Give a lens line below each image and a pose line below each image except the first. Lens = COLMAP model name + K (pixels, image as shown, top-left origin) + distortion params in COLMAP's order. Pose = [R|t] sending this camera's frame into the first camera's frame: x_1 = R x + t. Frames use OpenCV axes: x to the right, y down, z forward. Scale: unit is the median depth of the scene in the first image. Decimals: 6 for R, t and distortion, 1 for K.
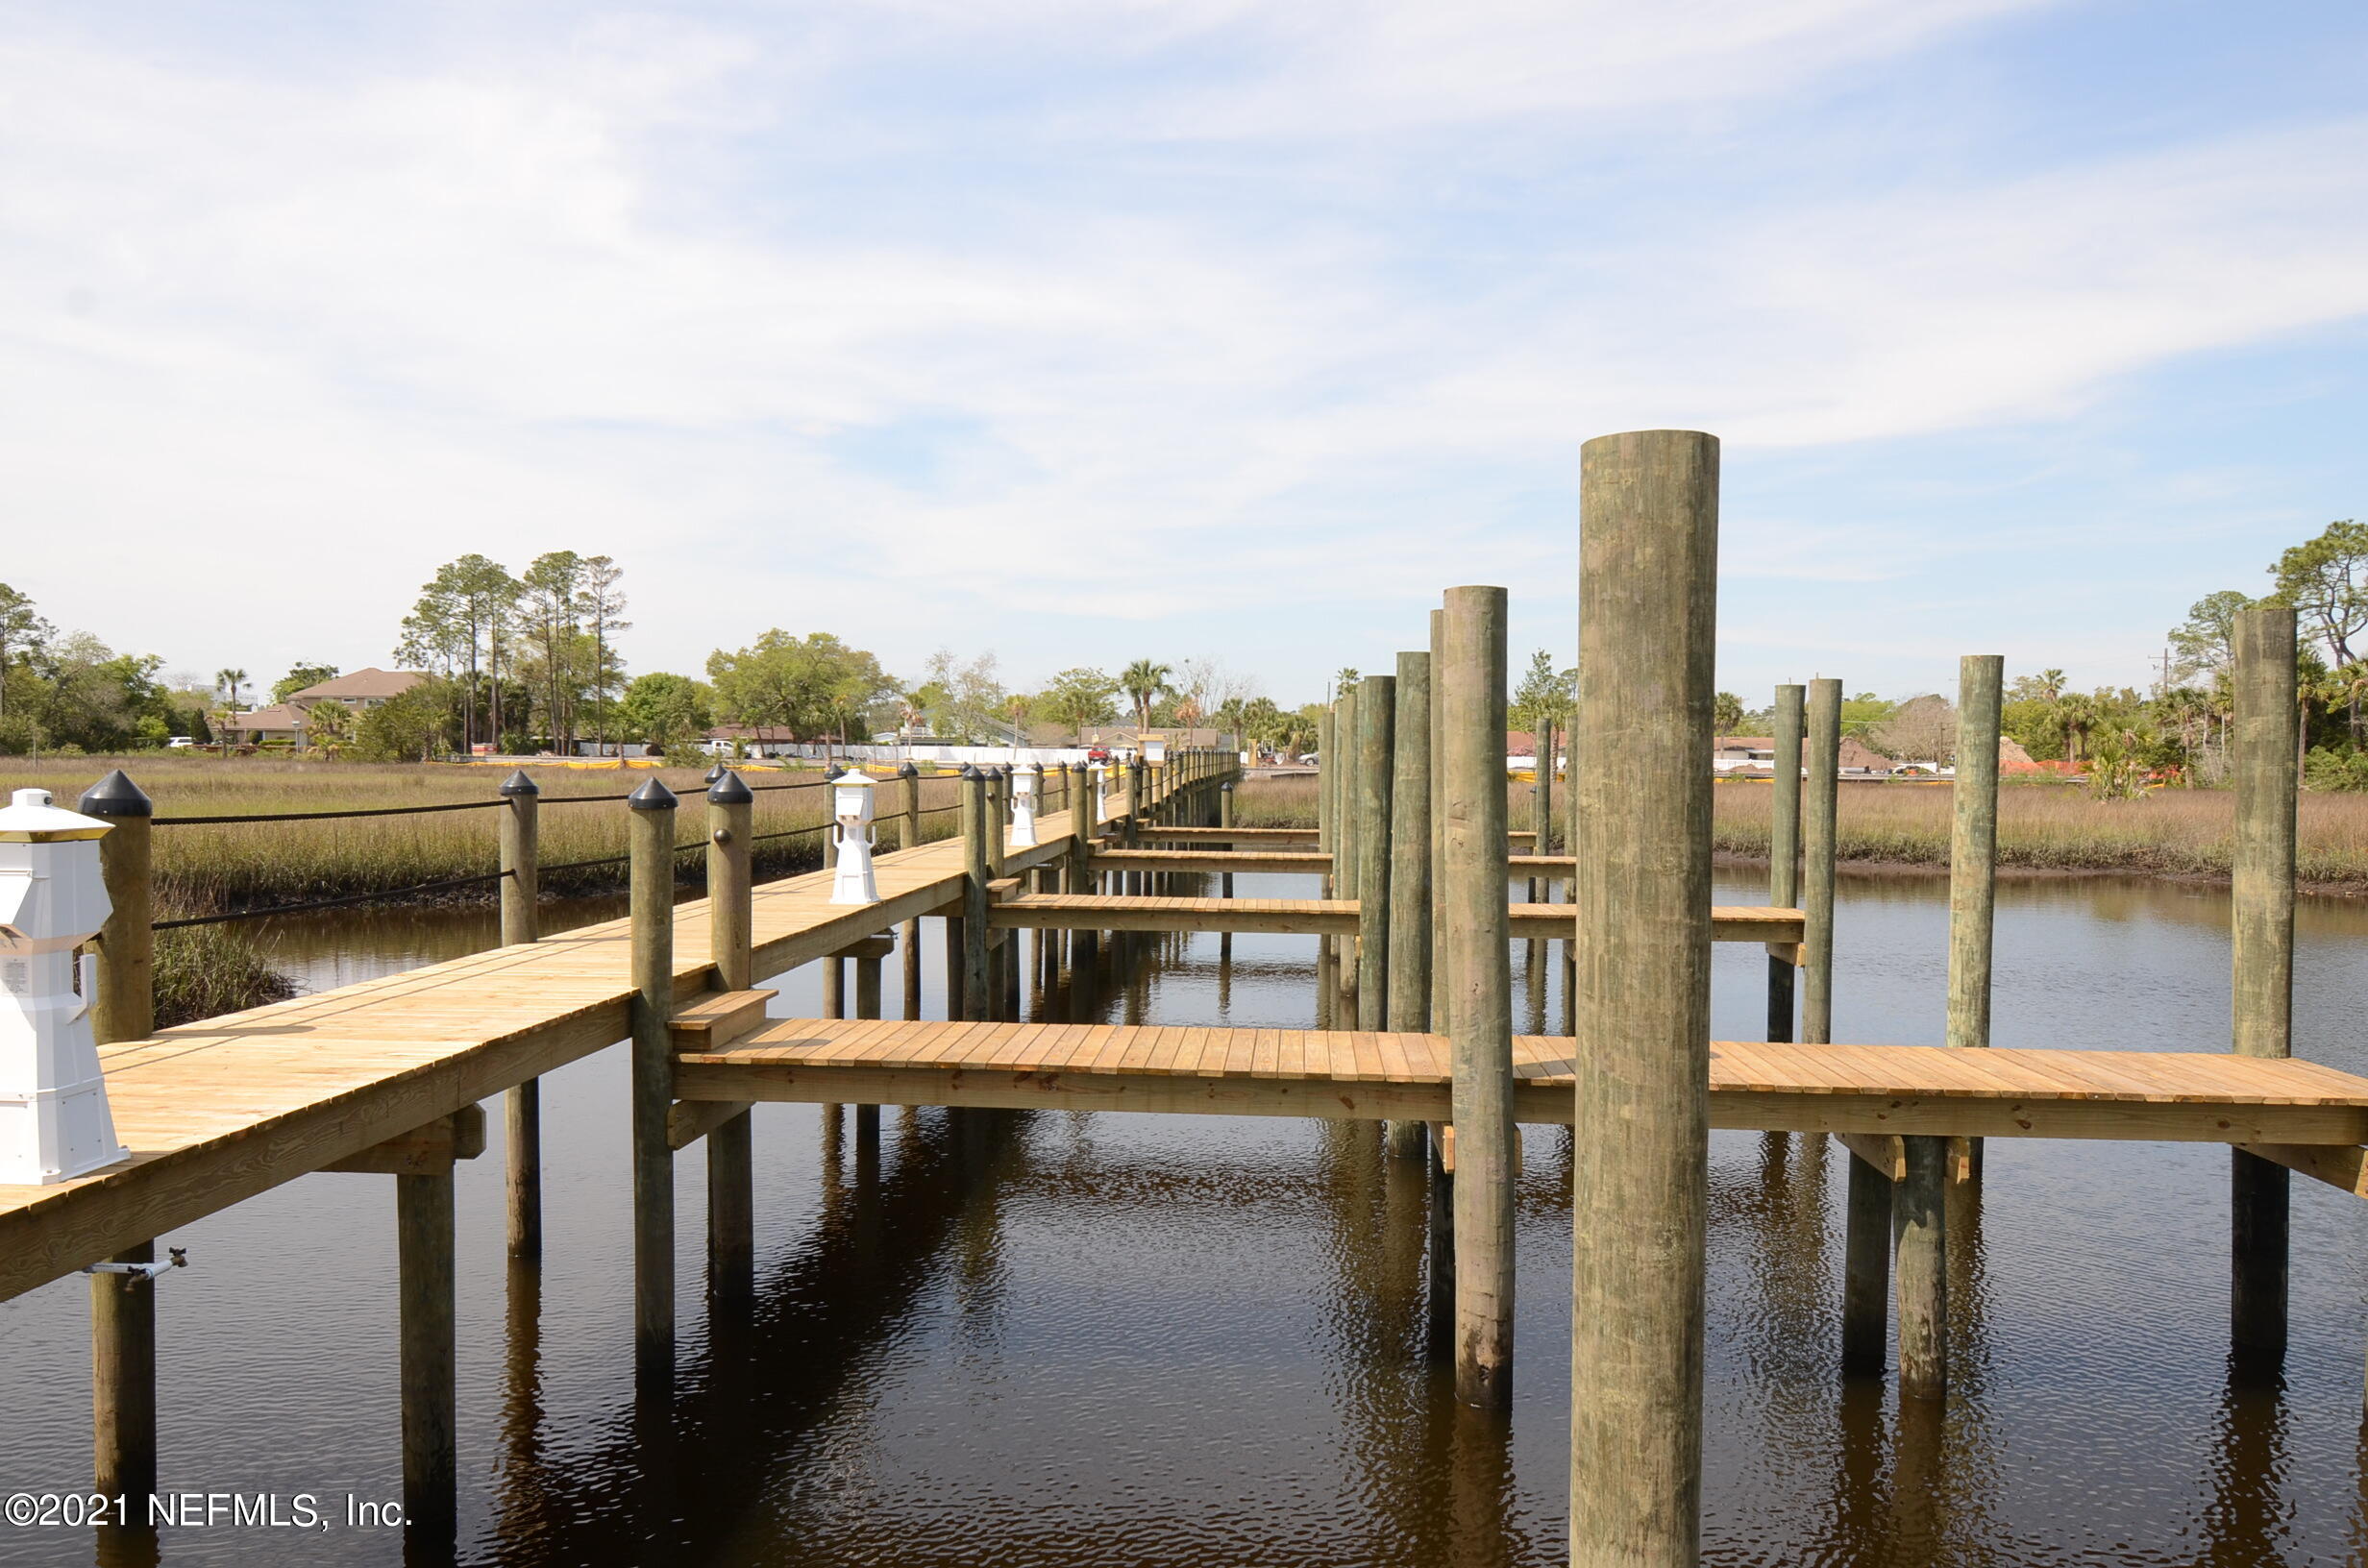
lens RADIAL K [[1600.9, 0, 1184.0], [0, 1600.9, 784.0], [0, 0, 1]] dist [0.000300, -0.021933]
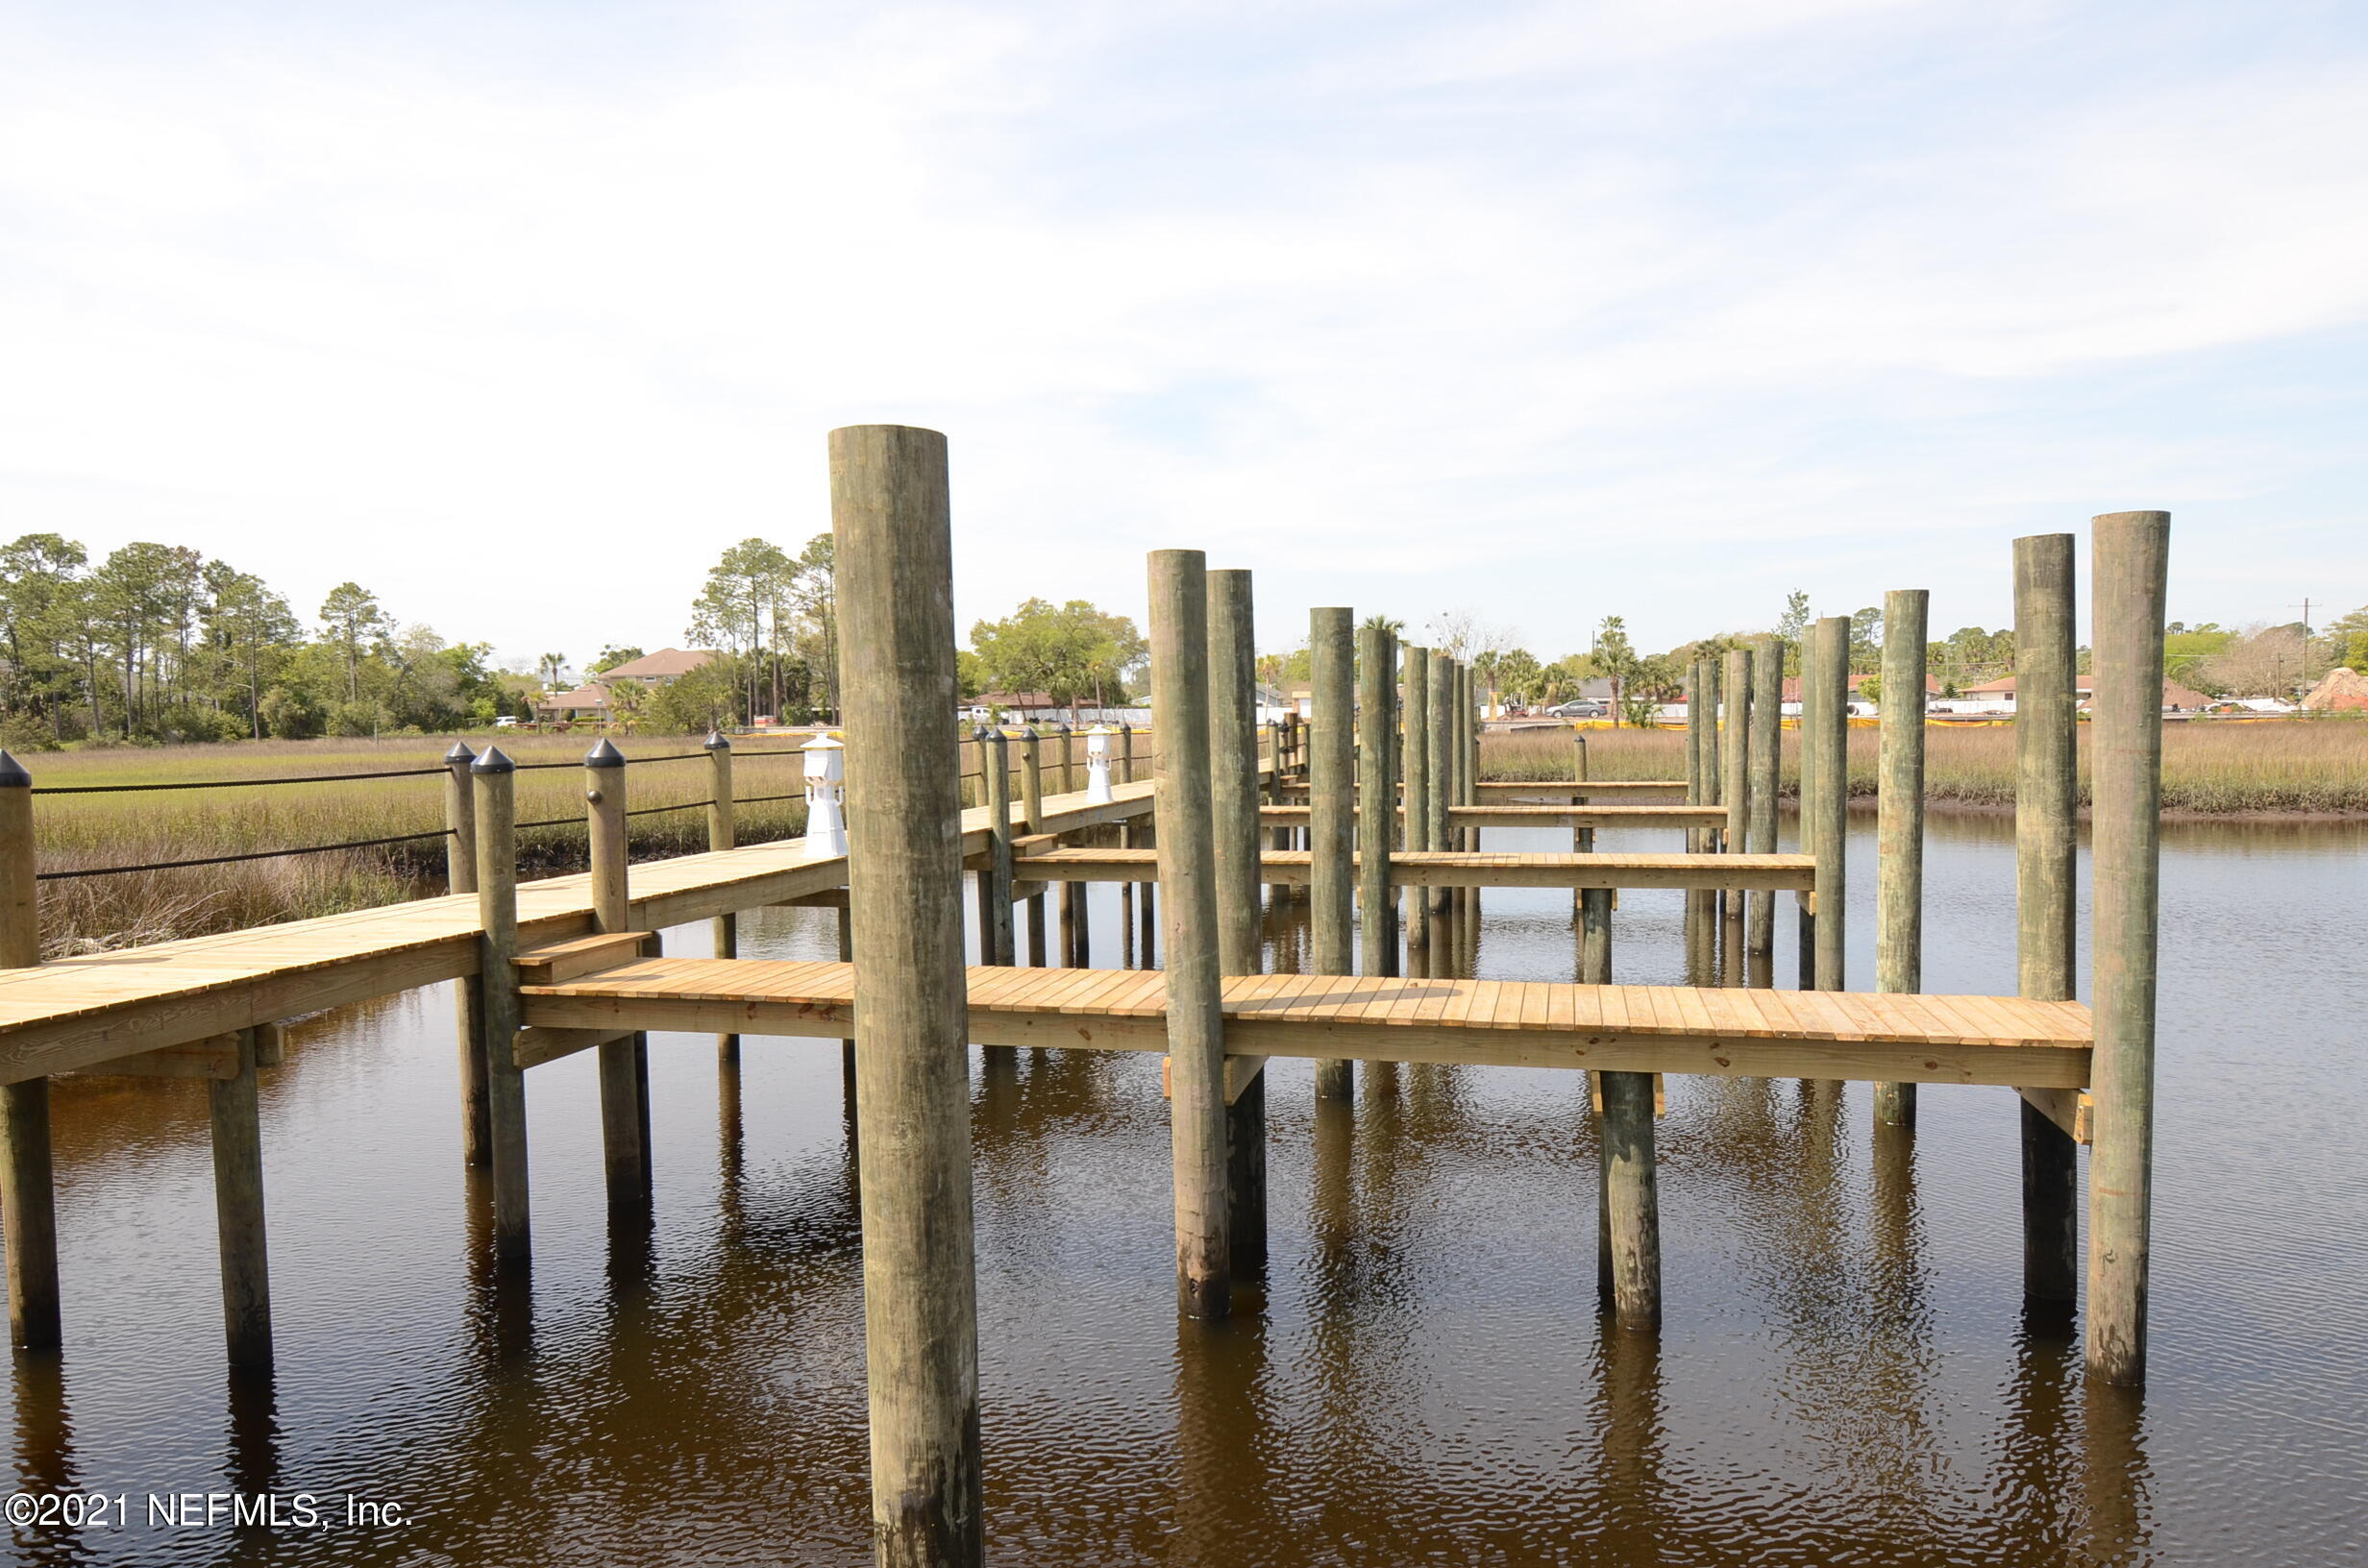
lens RADIAL K [[1600.9, 0, 1184.0], [0, 1600.9, 784.0], [0, 0, 1]] dist [0.000300, -0.021933]
pose [[0.984881, -0.016948, -0.172402, 0.099426], [0.021409, 0.999481, 0.024053, 0.001710], [0.171905, -0.027381, 0.984733, -0.012832]]
